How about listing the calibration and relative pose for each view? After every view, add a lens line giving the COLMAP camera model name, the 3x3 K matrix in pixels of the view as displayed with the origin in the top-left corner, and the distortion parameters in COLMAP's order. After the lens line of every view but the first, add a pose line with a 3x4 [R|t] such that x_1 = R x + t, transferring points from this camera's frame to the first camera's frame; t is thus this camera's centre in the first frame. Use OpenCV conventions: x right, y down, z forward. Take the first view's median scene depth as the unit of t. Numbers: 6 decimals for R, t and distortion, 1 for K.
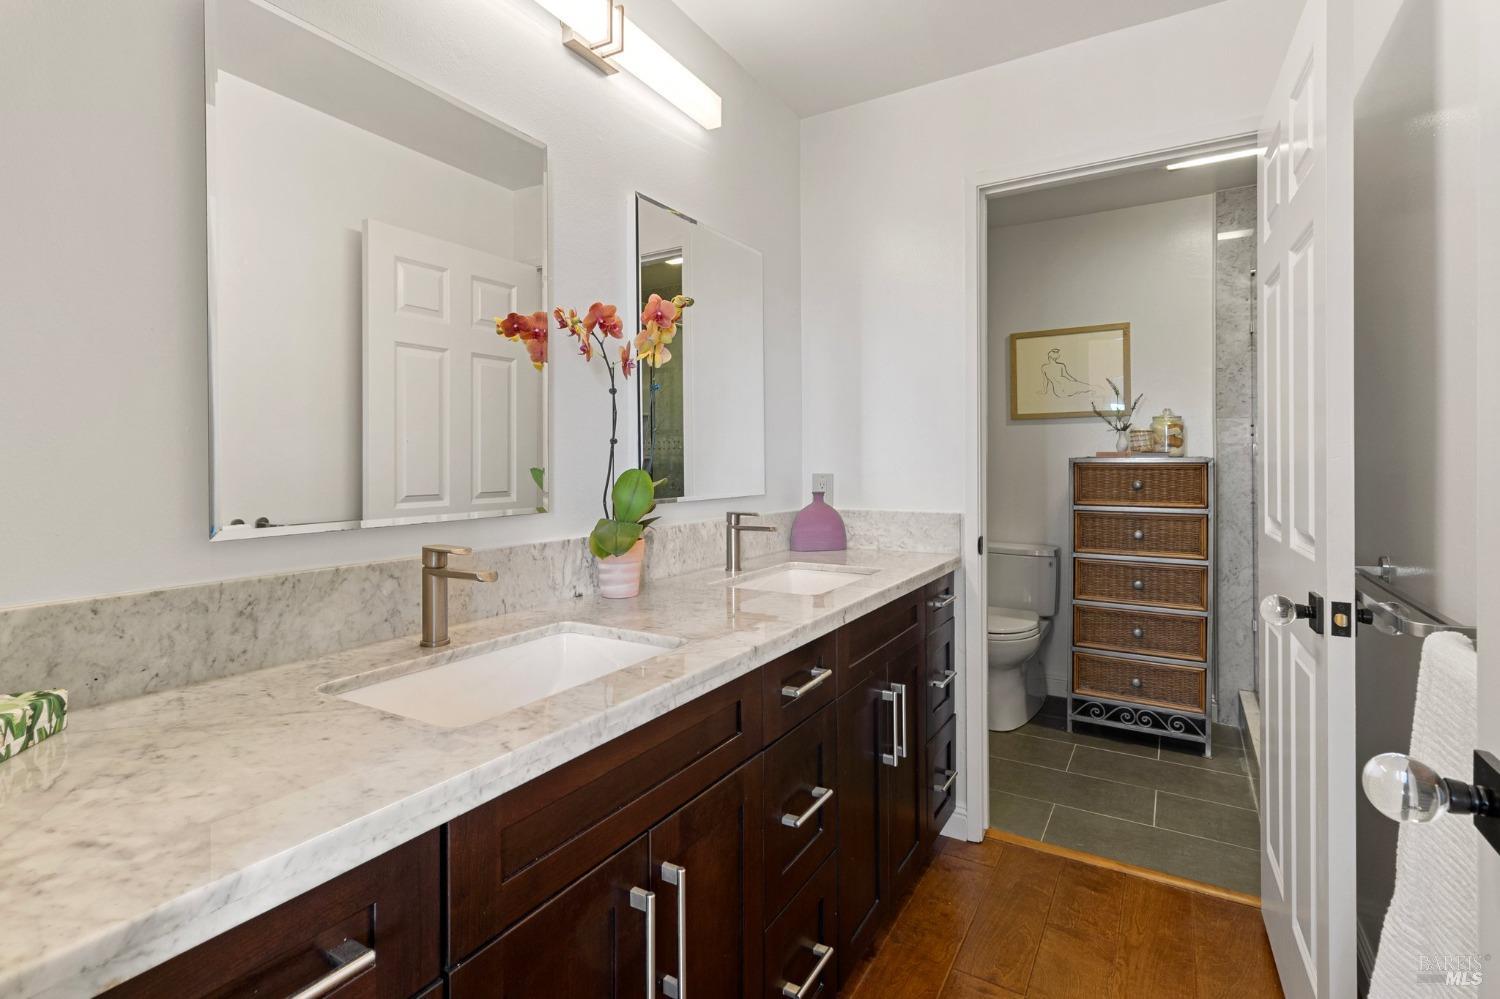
lens RADIAL K [[703.7, 0, 750.2], [0, 703.7, 466.0], [0, 0, 1]] dist [-0.000749, -0.000208]
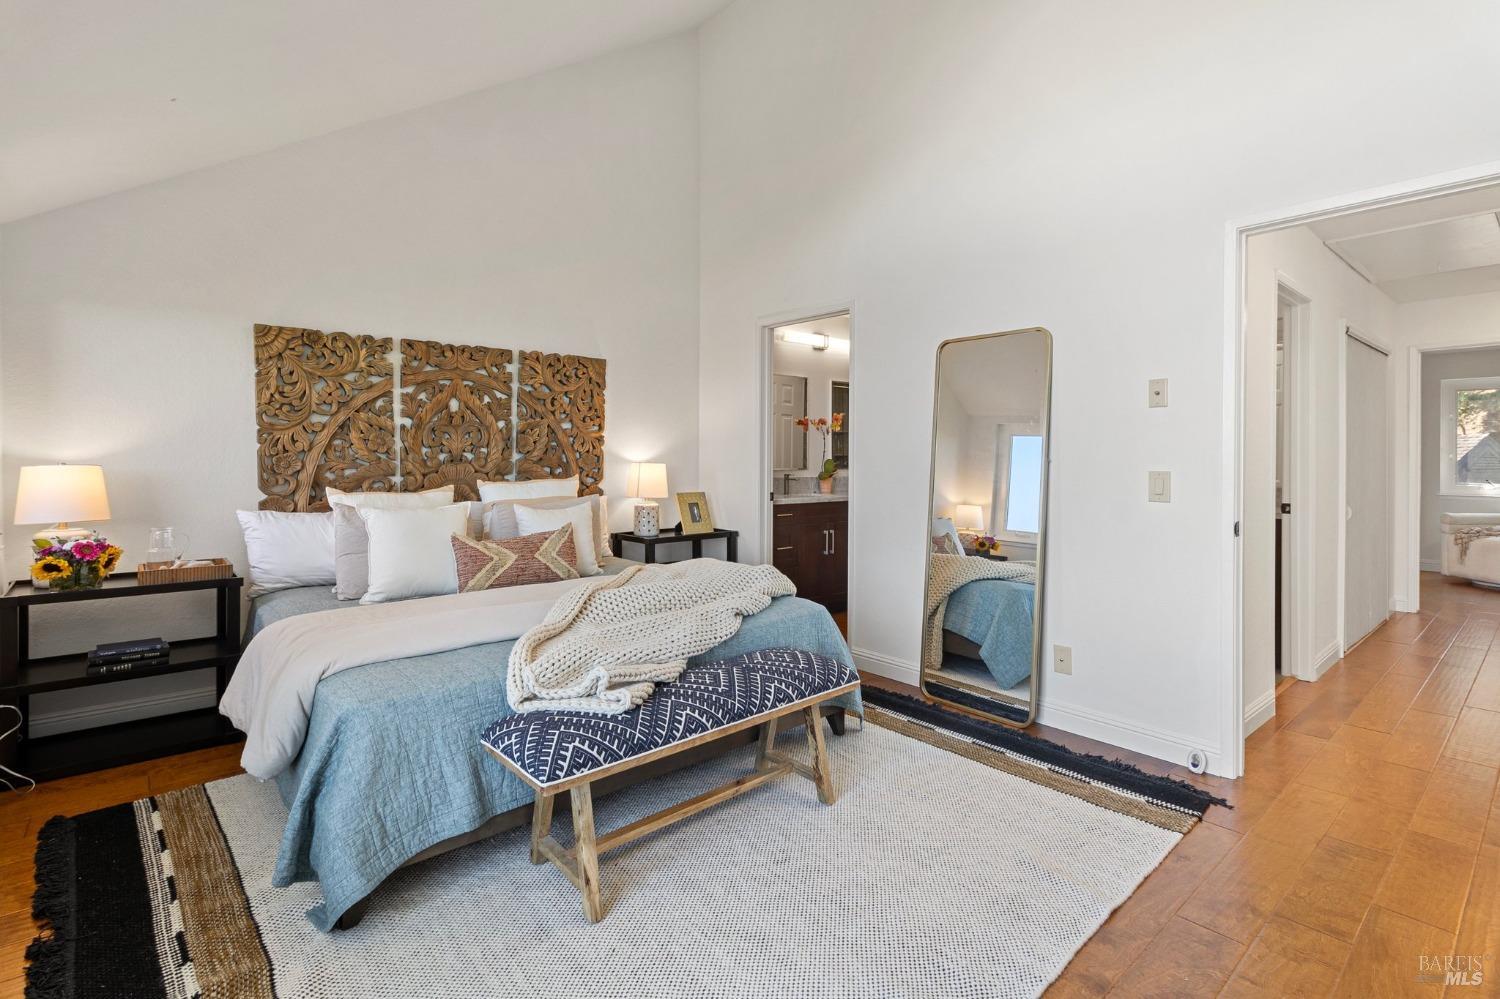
lens RADIAL K [[703.7, 0, 750.2], [0, 703.7, 466.0], [0, 0, 1]] dist [-0.000749, -0.000208]
pose [[0.946567, 0.010128, -0.322349, 0.651174], [-0.010501, 0.999945, 0.000582, 0.044447], [0.322337, 0.002834, 0.946621, -2.728900]]
